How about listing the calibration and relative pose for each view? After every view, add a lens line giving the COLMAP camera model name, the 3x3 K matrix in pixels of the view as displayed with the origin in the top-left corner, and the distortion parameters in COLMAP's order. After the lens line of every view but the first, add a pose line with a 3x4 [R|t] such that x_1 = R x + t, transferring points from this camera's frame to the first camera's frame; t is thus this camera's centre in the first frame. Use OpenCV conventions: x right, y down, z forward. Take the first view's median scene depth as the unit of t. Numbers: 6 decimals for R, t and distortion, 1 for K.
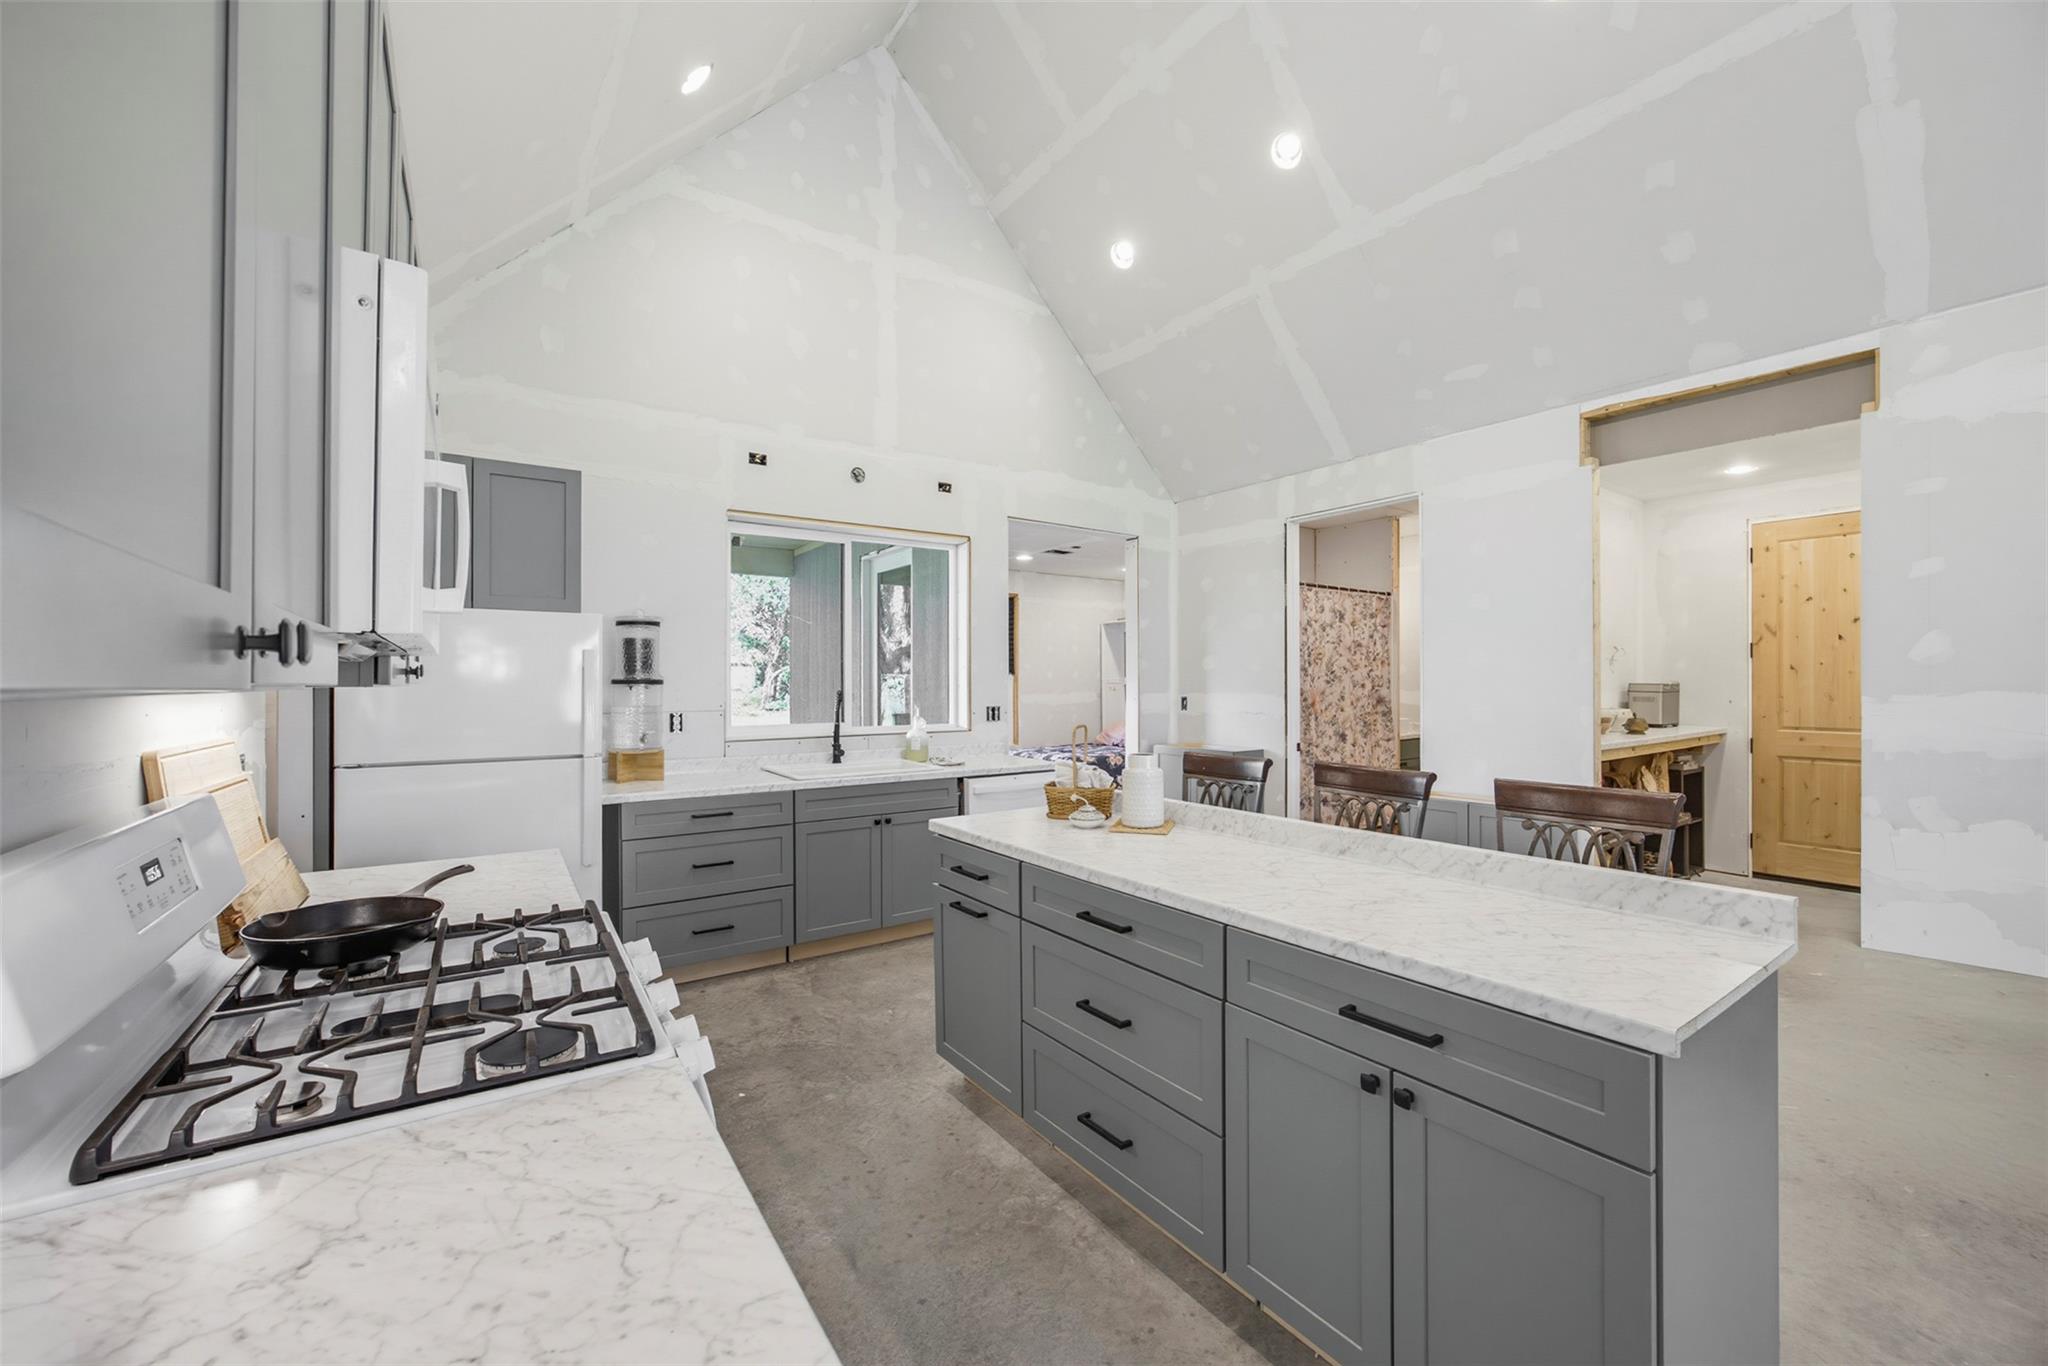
lens RADIAL K [[822.0, 0, 1031.1], [0, 822.0, 674.2], [0, 0, 1]] dist [-0.015343, 0.002139]
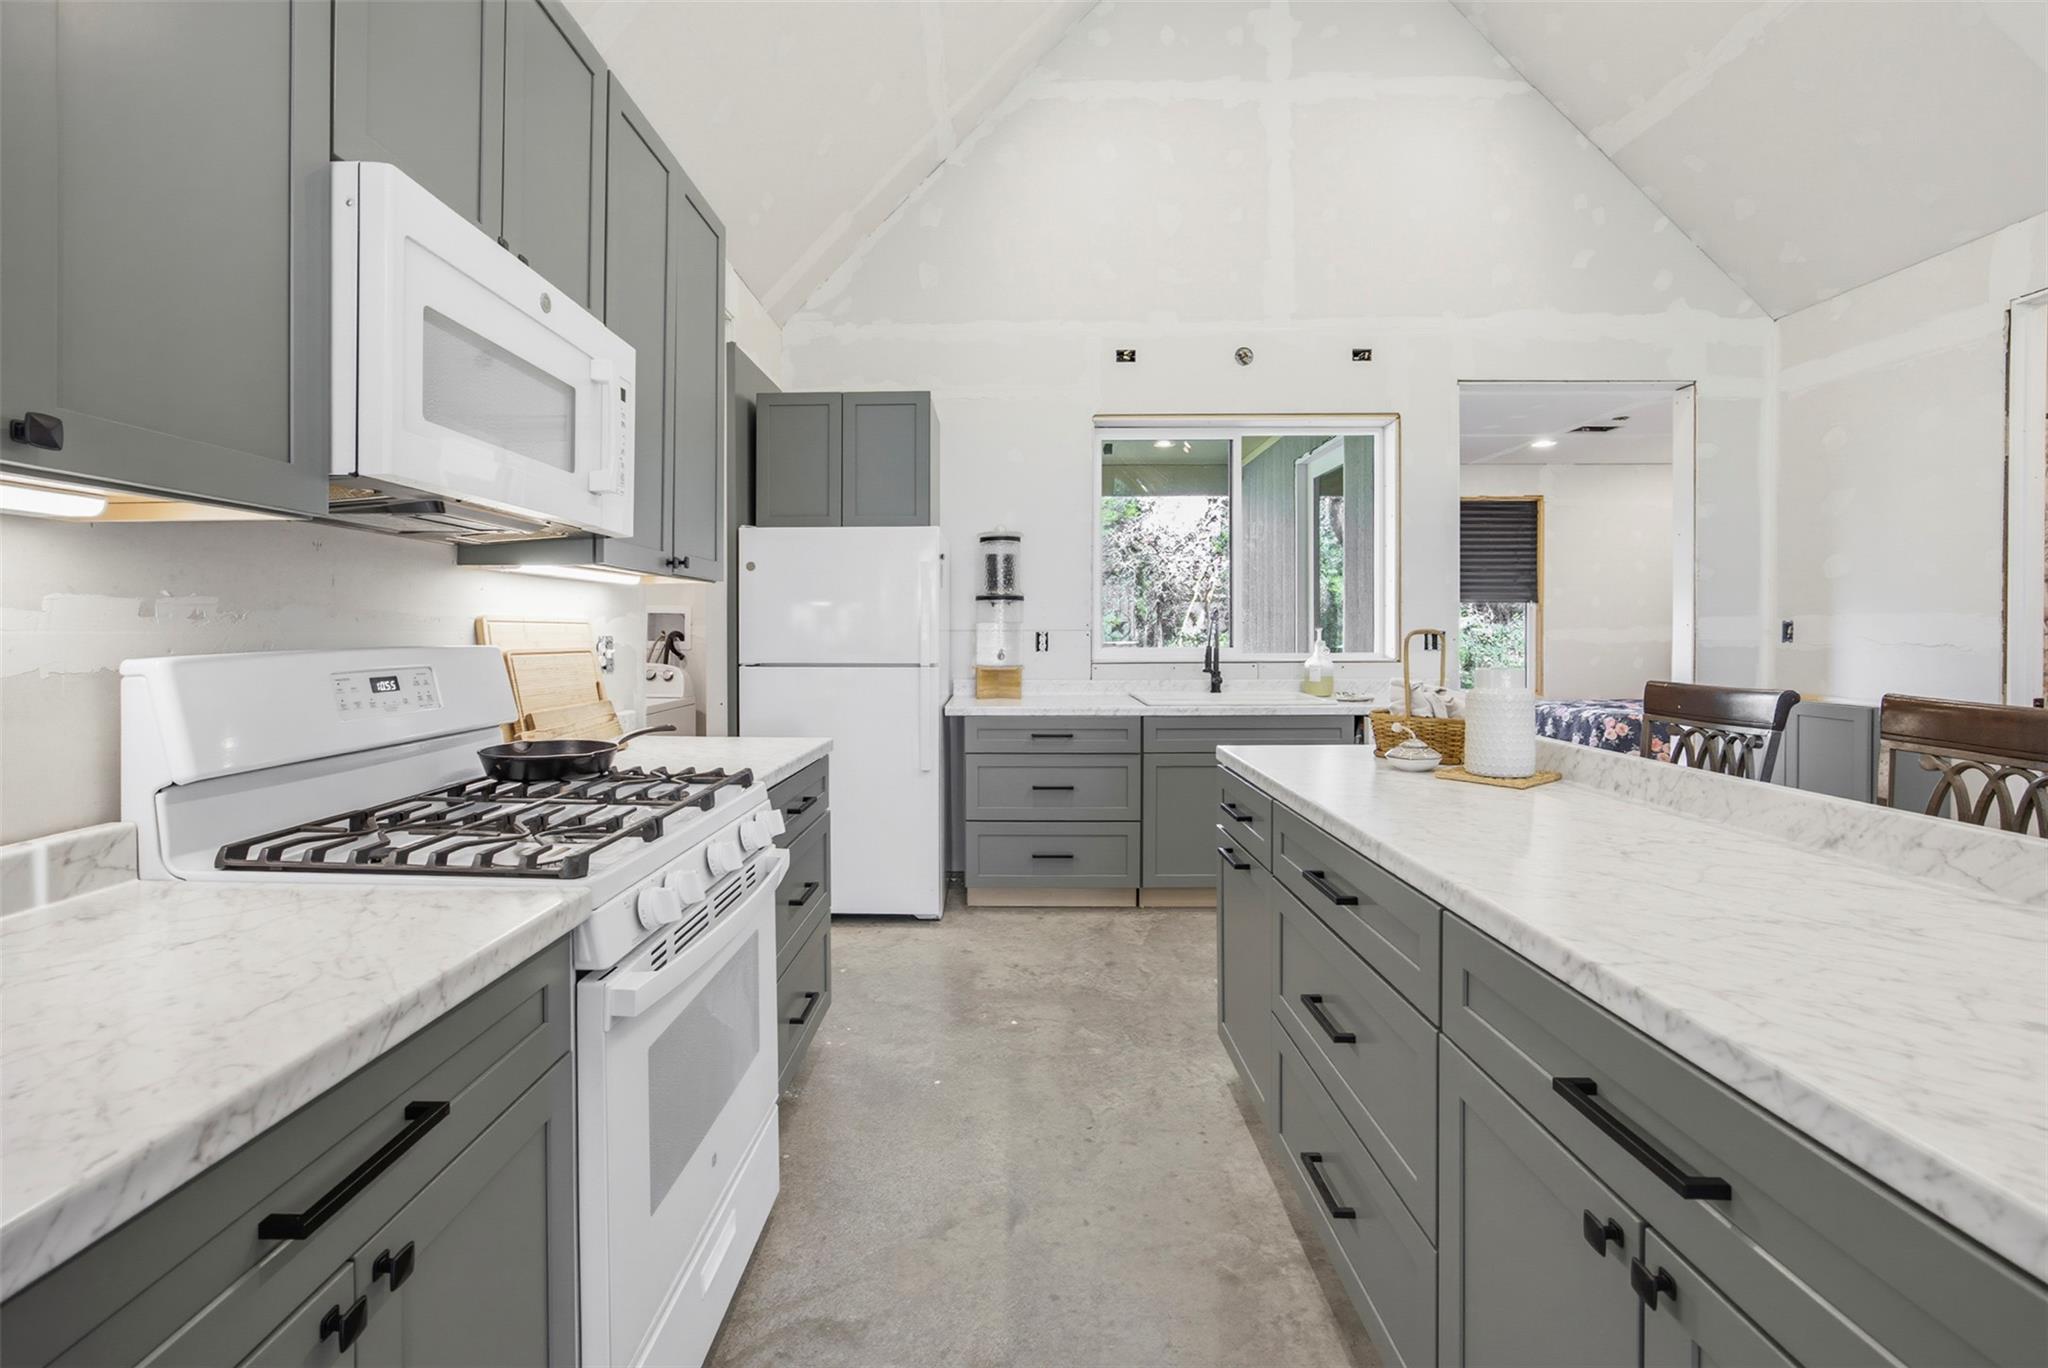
lens RADIAL K [[898.7, 0, 991.1], [0, 898.7, 636.6], [0, 0, 1]] dist [-0.027406, 0.006199]
pose [[0.790992, 0.002154, -0.611823, 0.181708], [0.005432, 0.999930, 0.010544, 0.044634], [0.611803, -0.011664, 0.790924, 0.128907]]
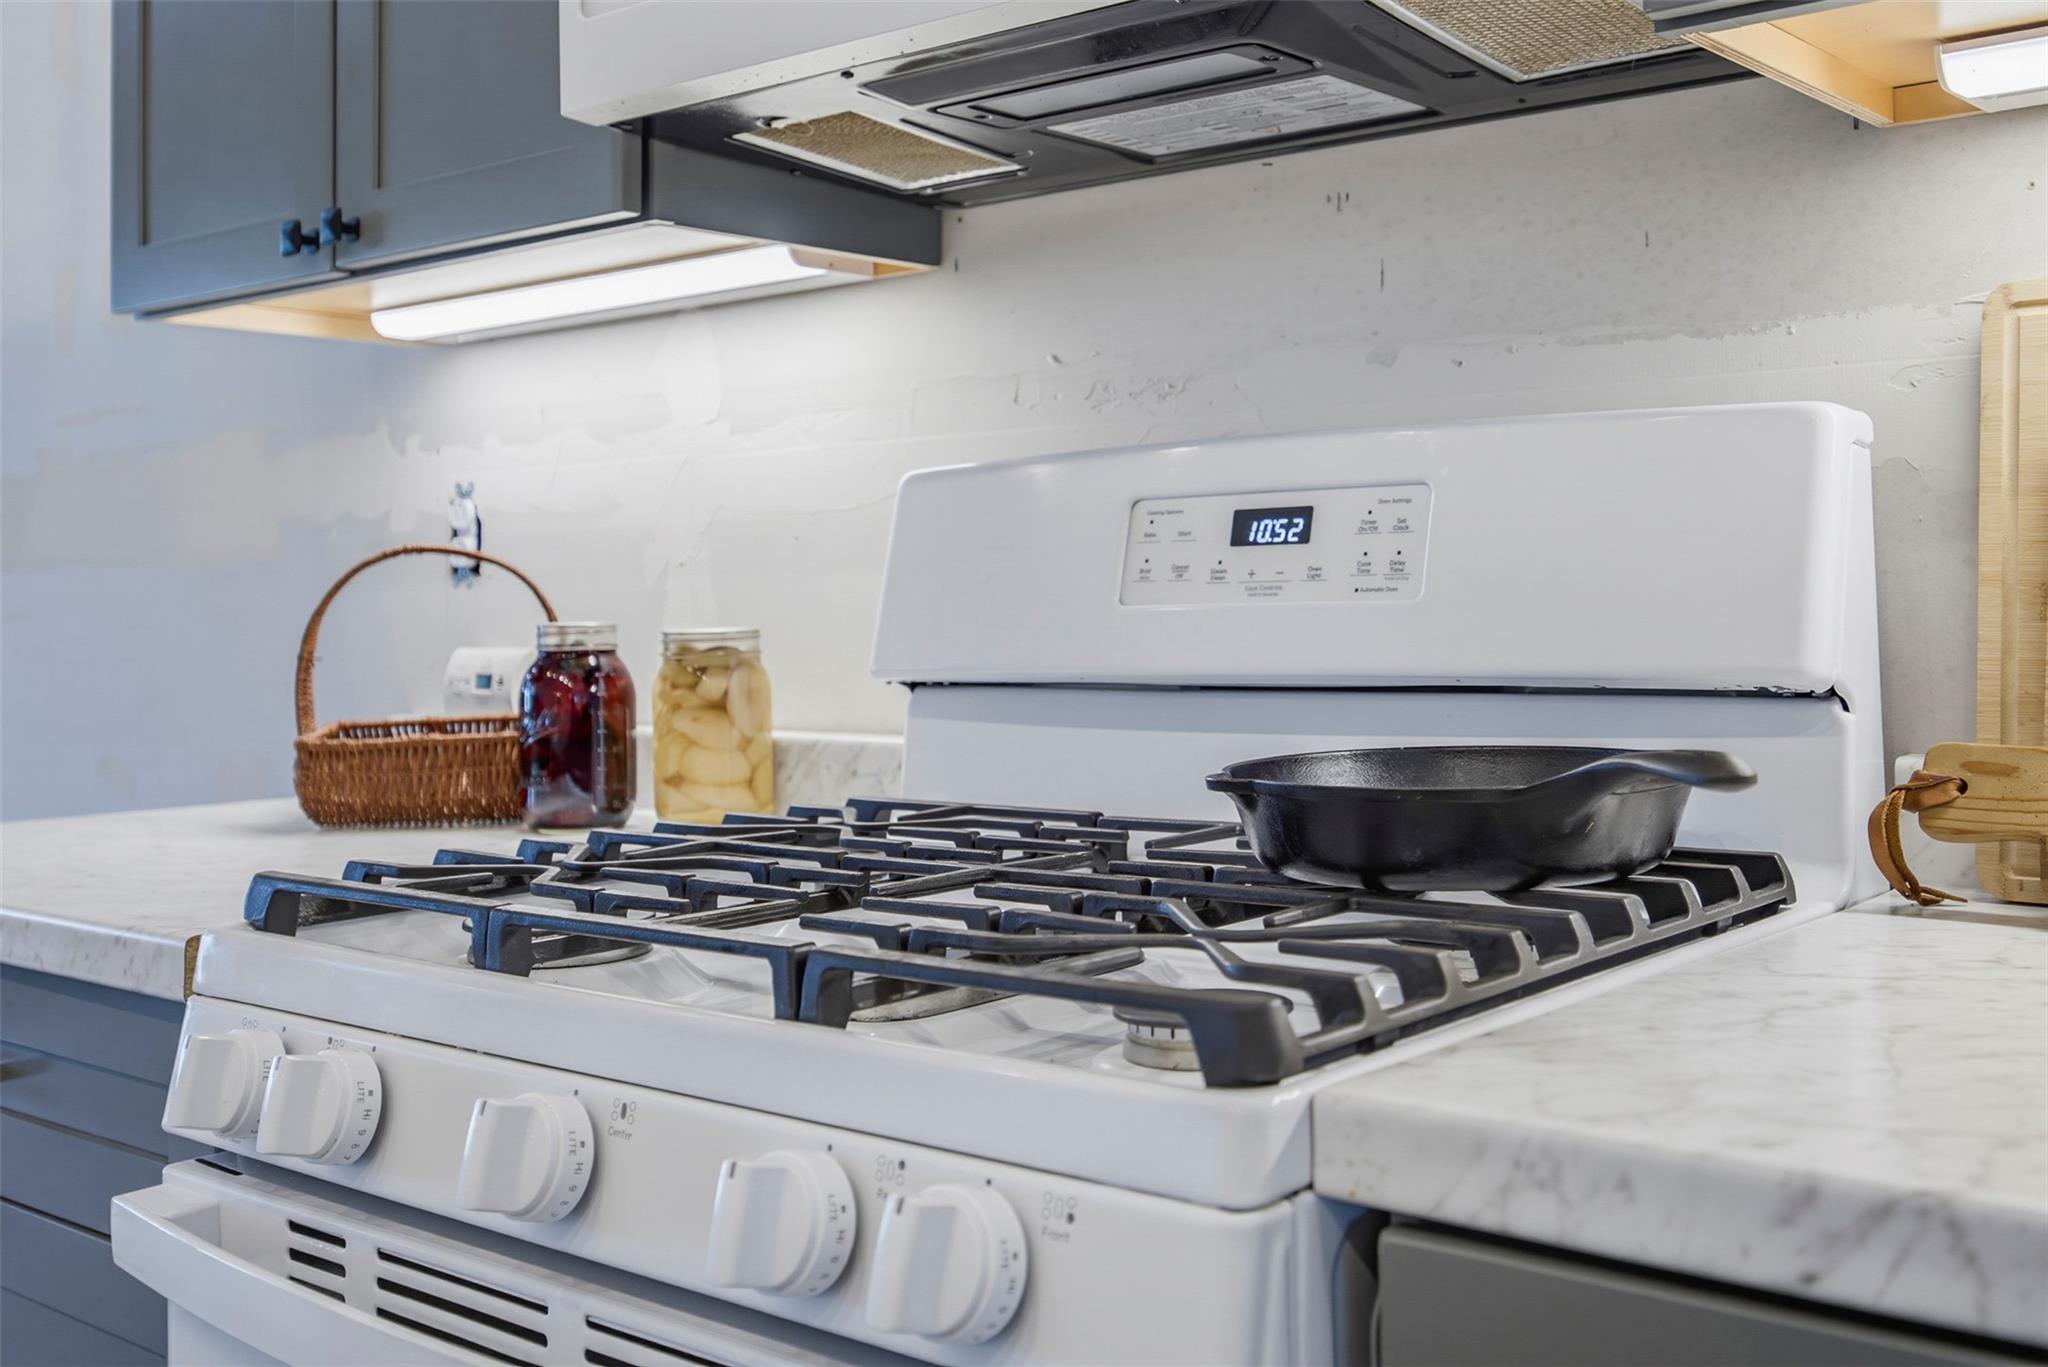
lens RADIAL K [[2142.9, 0, 1026.6], [0, 2142.9, 679.1], [0, 0, 1]] dist [0.012656, 0.000000]
pose [[-0.971346, 0.002592, -0.237656, -0.135973], [-0.000781, 0.999900, 0.014098, 0.088876], [0.237669, 0.013879, -0.971247, 0.618477]]
